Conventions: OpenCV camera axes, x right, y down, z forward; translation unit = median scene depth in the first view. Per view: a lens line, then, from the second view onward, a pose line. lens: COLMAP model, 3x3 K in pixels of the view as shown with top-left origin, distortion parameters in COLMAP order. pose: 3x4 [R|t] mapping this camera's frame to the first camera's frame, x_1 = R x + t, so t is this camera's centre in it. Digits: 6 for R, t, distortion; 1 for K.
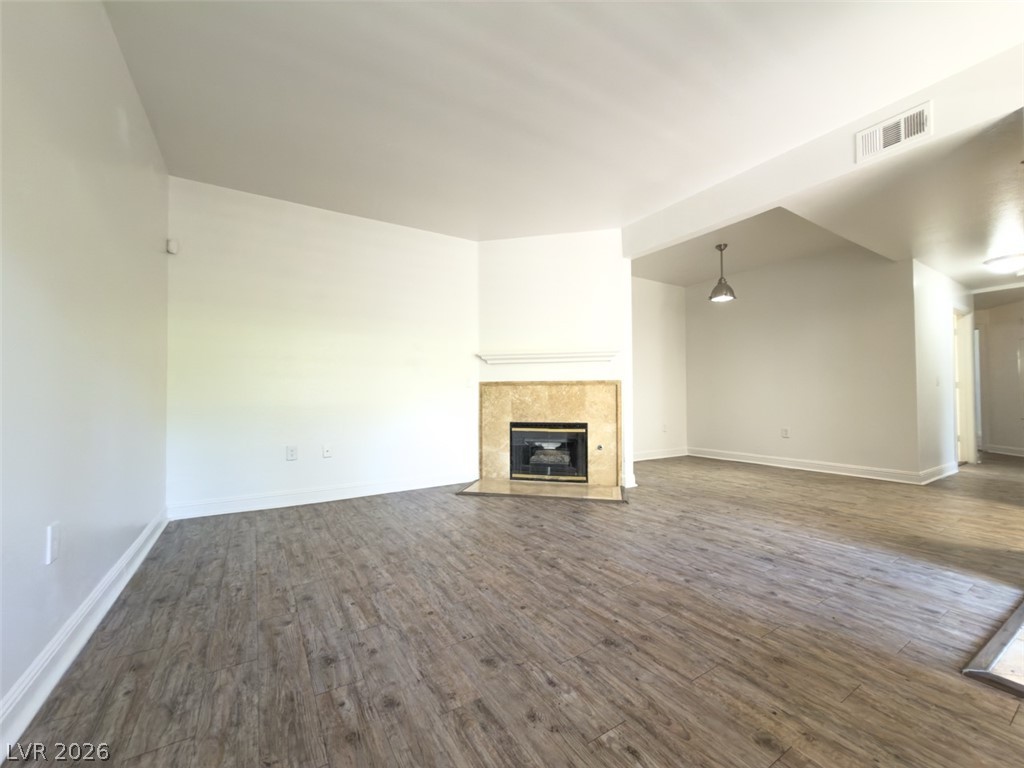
lens RADIAL K [[414.1, 0, 508.0], [0, 414.1, 385.4], [0, 0, 1]] dist [-0.001757, -0.000462]
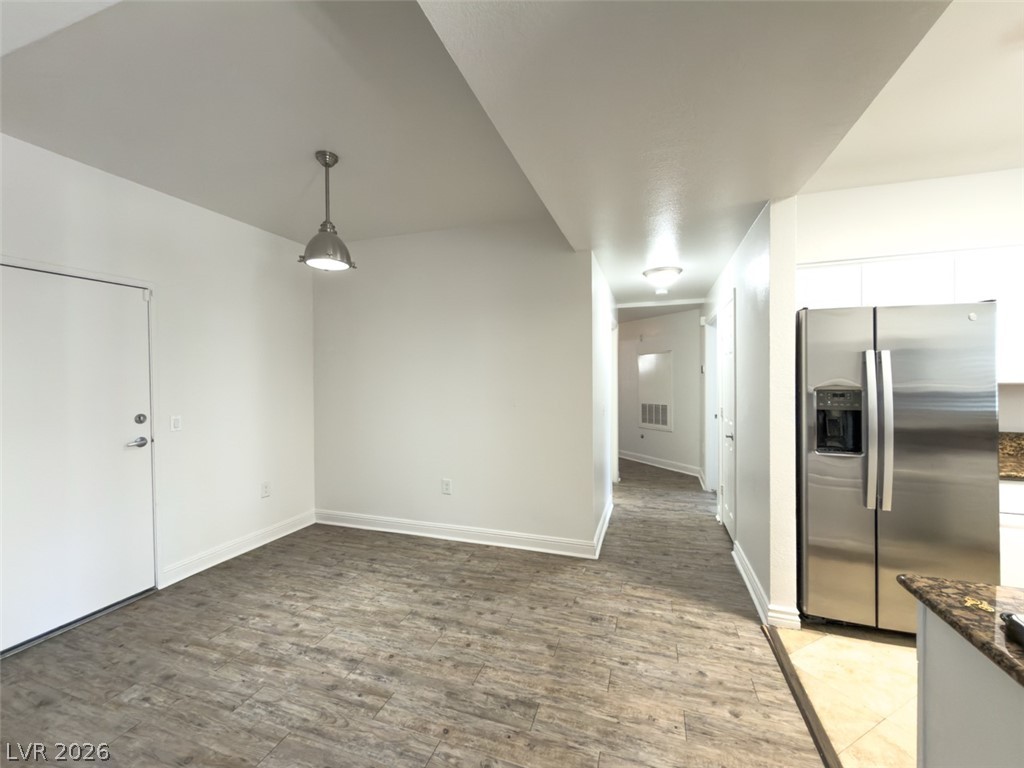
lens RADIAL K [[414.1, 0, 517.3], [0, 414.1, 383.0], [0, 0, 1]] dist [-0.001757, -0.000462]
pose [[0.766886, -0.011446, 0.641682, 0.414869], [-0.014369, 0.999284, 0.034997, -0.098622], [-0.641623, -0.036059, 0.766172, 0.524370]]
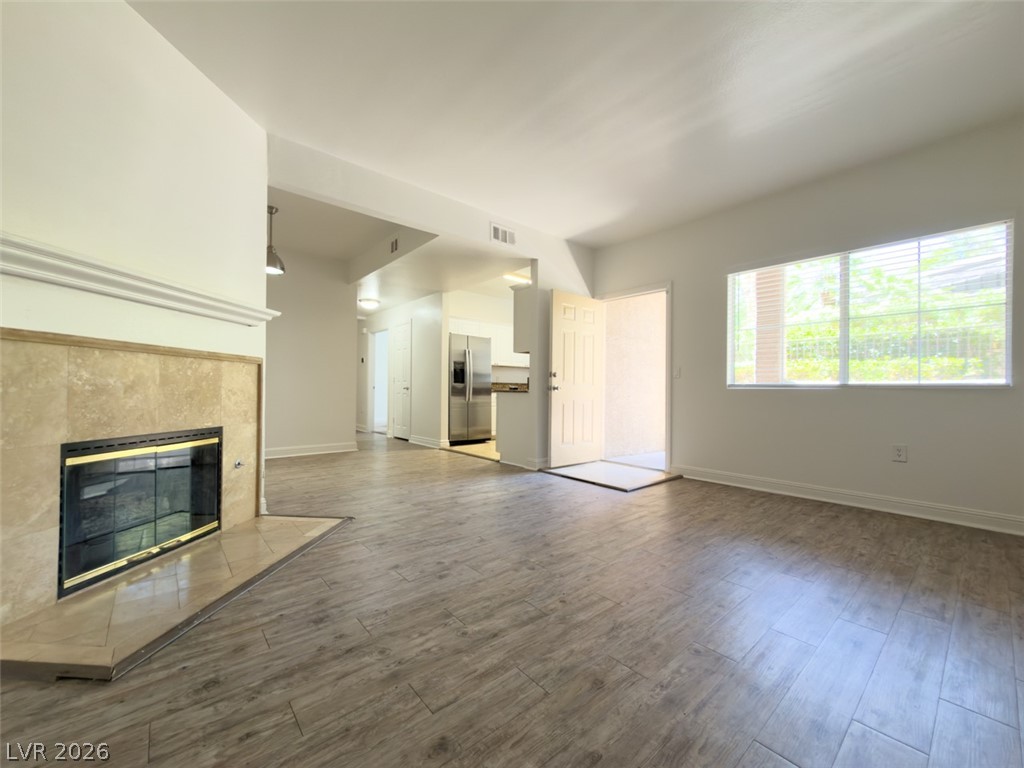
lens RADIAL K [[414.1, 0, 515.0], [0, 414.1, 384.6], [0, 0, 1]] dist [-0.001757, -0.000462]
pose [[-0.164614, 0.016245, 0.986224, -0.455786], [-0.036112, 0.999095, -0.022485, 0.031370], [-0.985697, -0.039315, -0.163878, 0.705312]]
